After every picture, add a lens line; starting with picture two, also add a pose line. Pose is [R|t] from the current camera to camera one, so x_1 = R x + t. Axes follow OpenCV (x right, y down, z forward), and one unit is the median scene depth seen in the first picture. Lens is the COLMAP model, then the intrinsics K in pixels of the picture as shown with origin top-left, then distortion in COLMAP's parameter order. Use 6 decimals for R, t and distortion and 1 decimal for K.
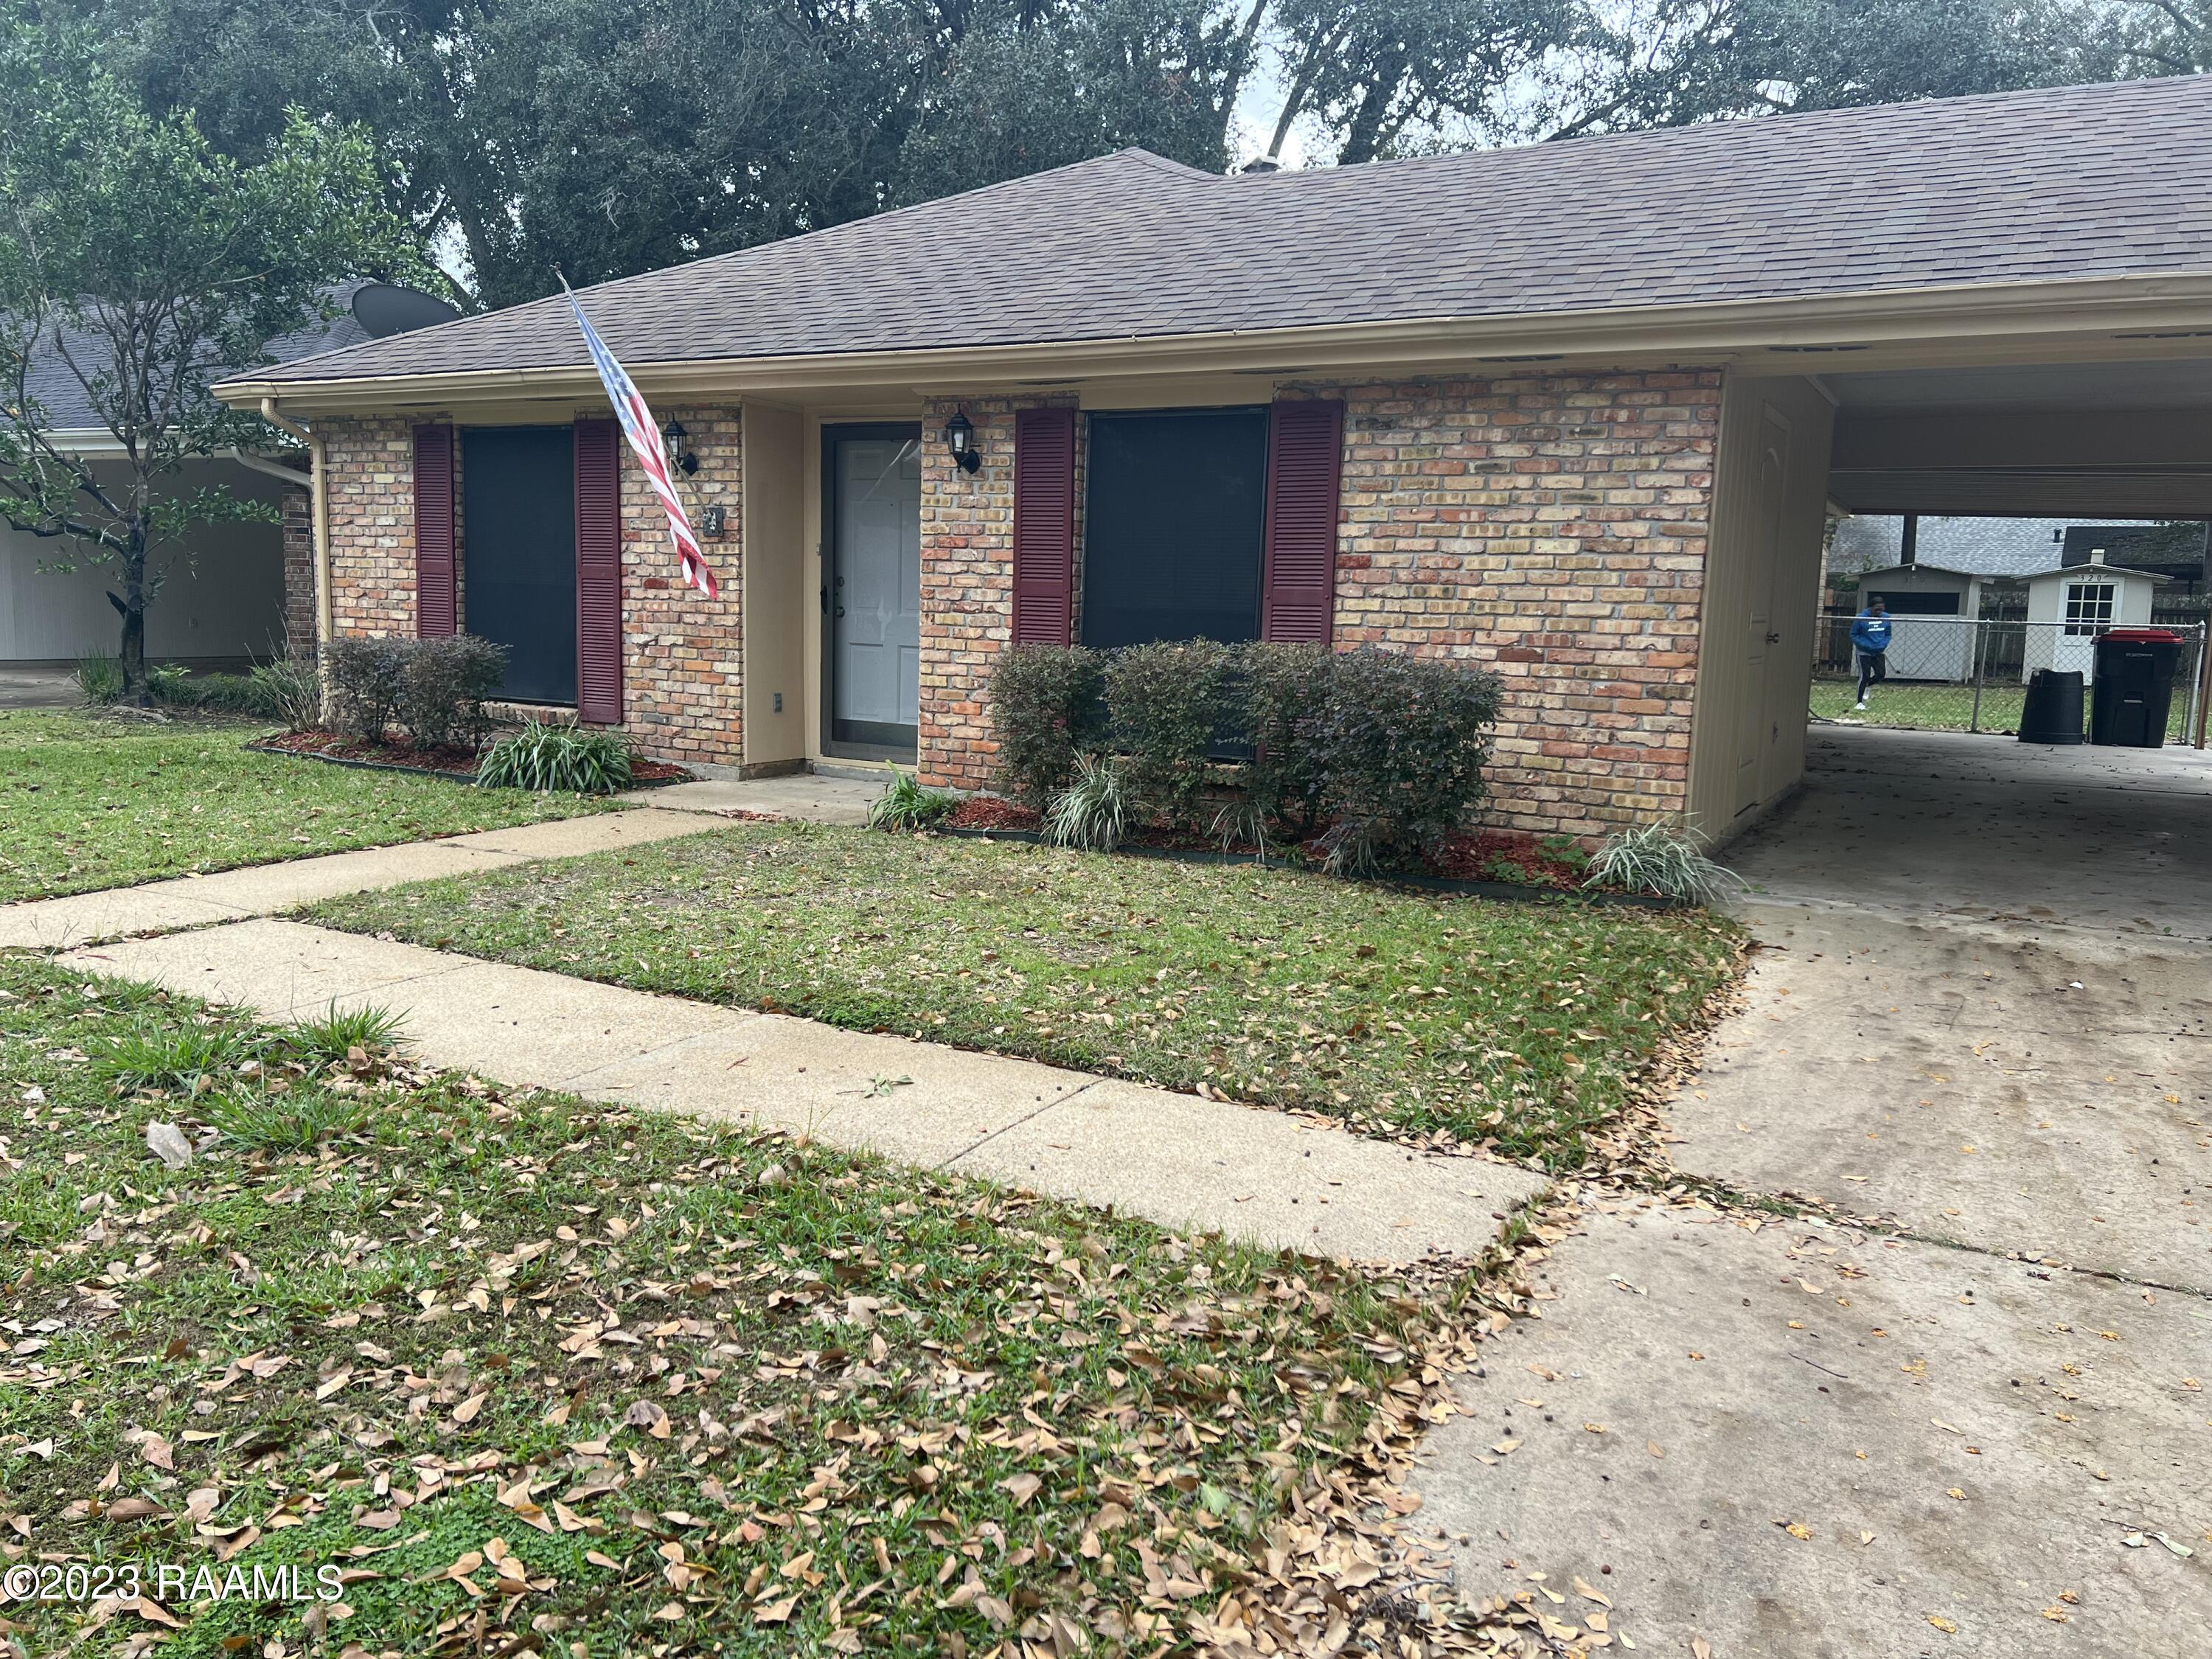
lens RADIAL K [[1611.7, 0, 1106.0], [0, 1611.7, 829.5], [0, 0, 1]] dist [0.091863, -0.088311]
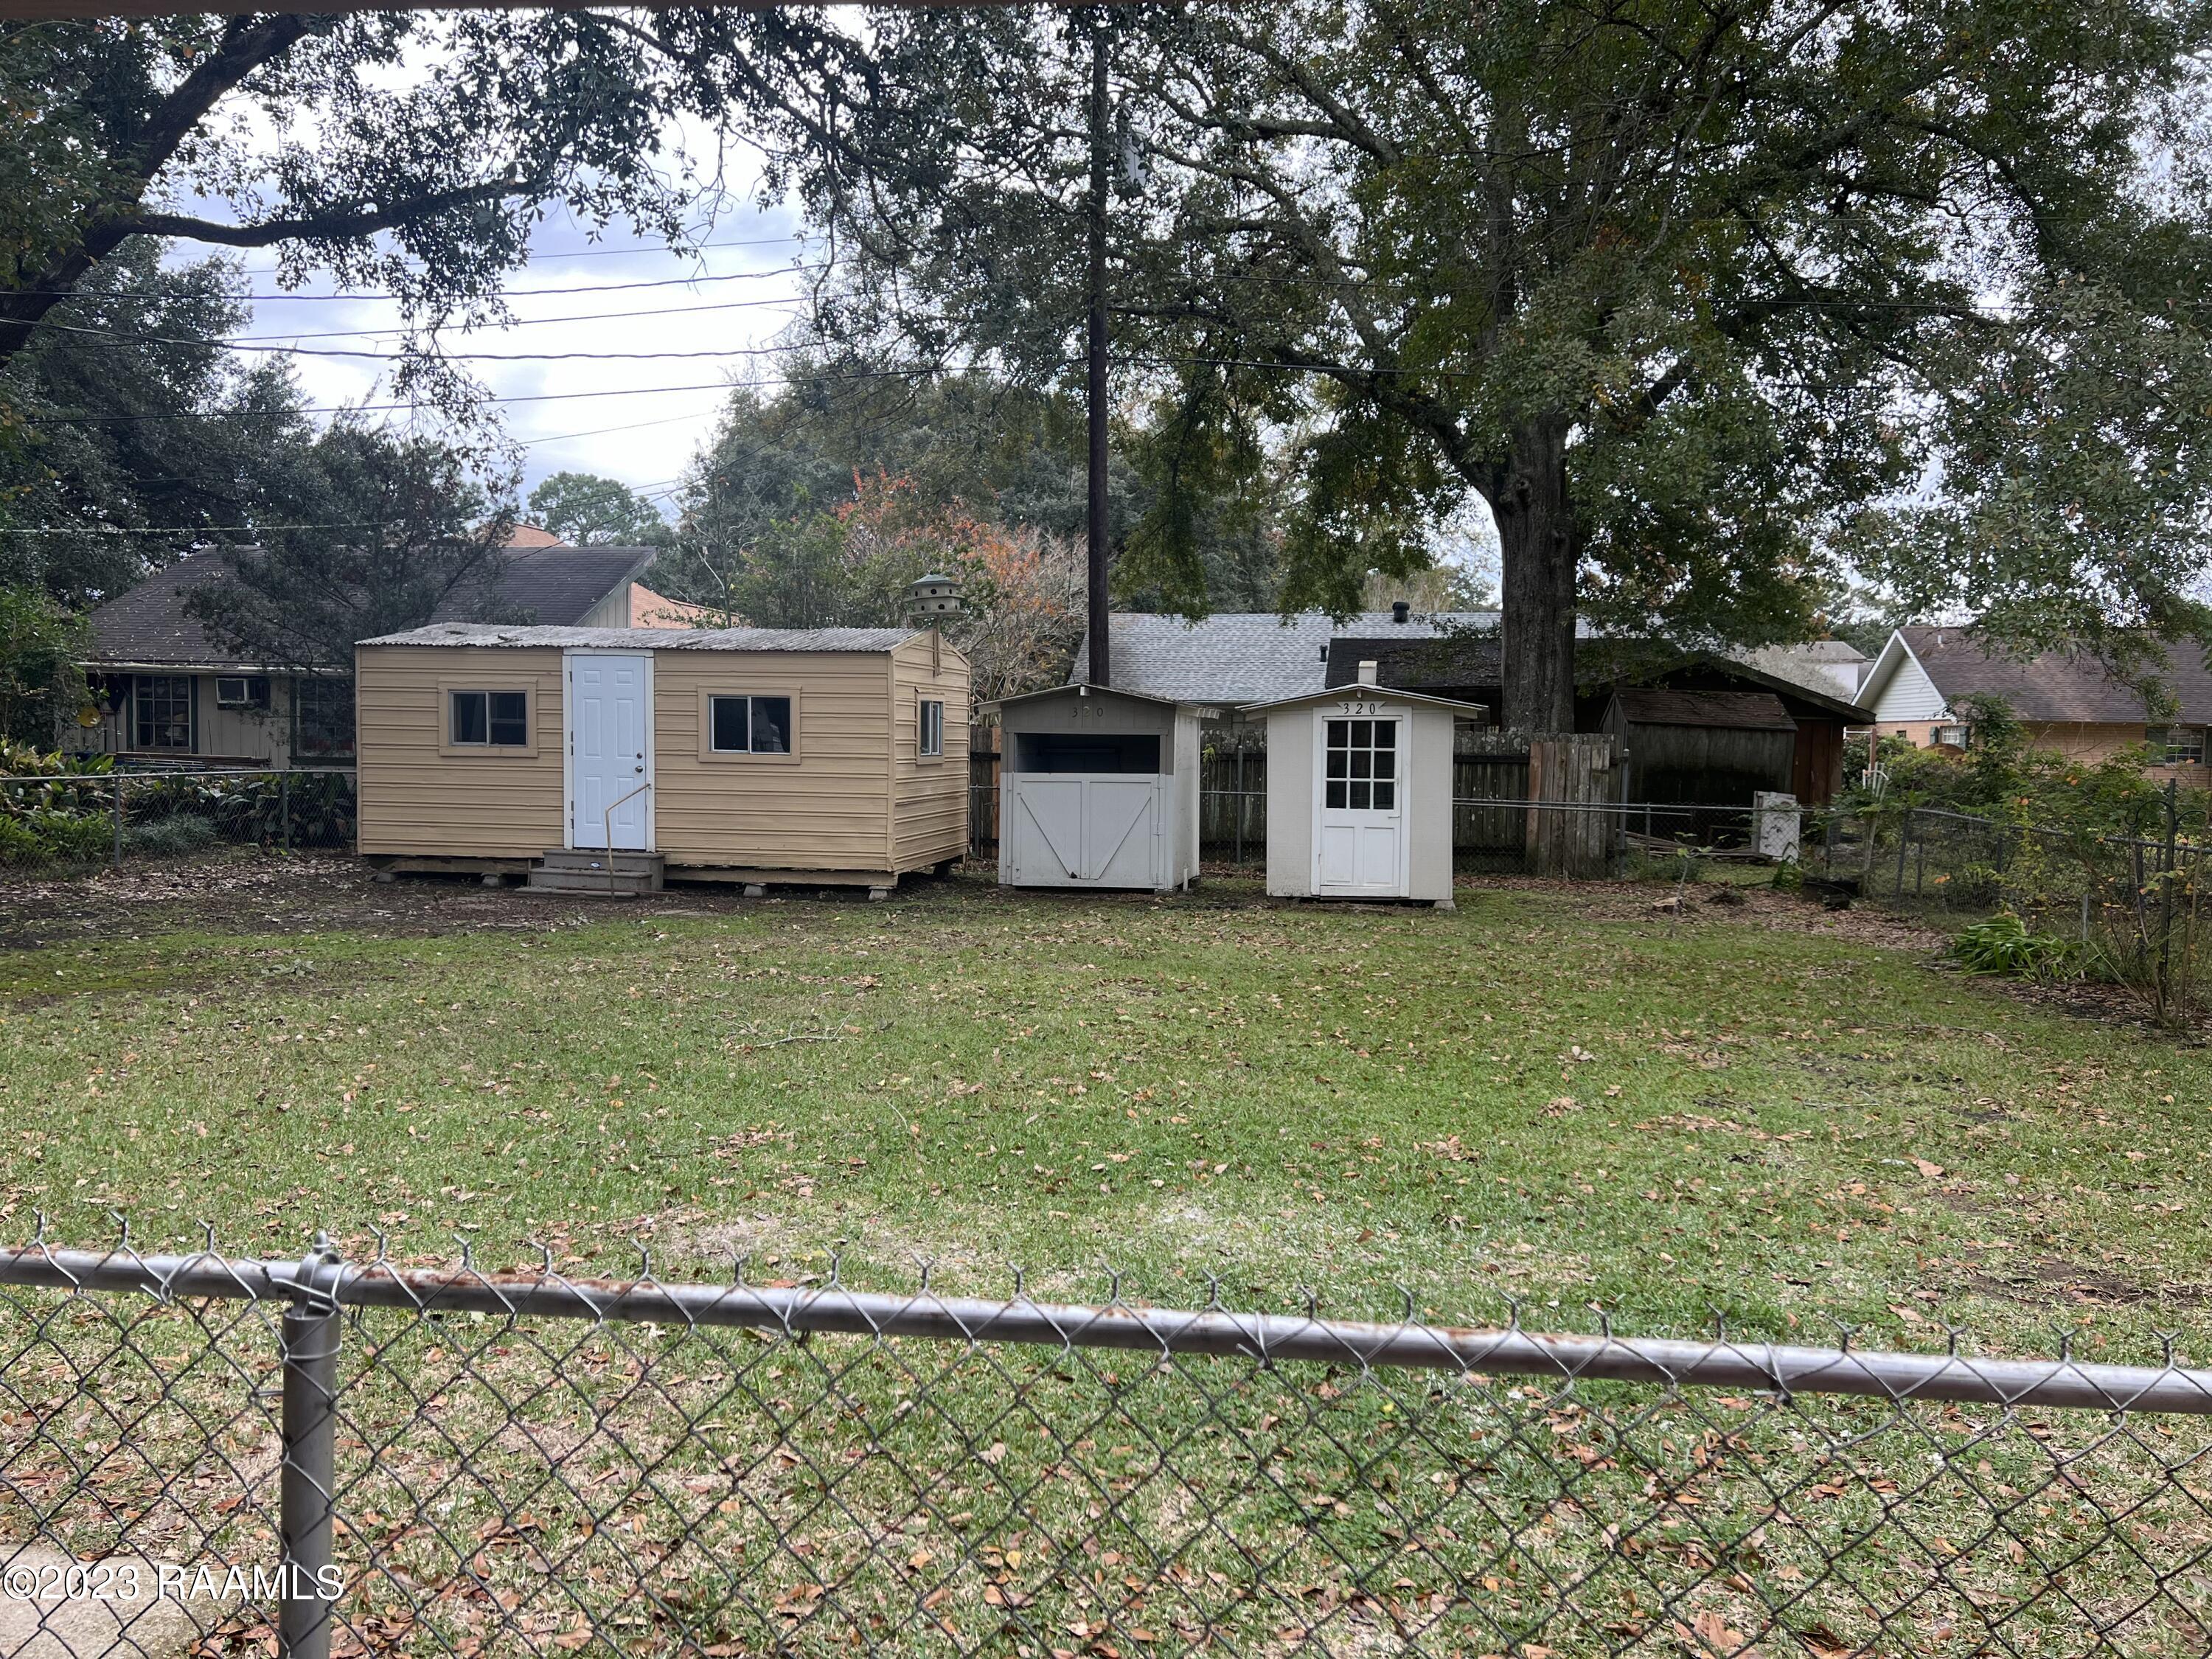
lens RADIAL K [[1611.7, 0, 1106.0], [0, 1611.7, 829.5], [0, 0, 1]] dist [0.091863, -0.088311]
pose [[0.931963, -0.030395, 0.361277, 0.311266], [0.059076, 0.995893, -0.068608, -0.077393], [-0.357708, 0.085283, 0.929931, 0.512552]]
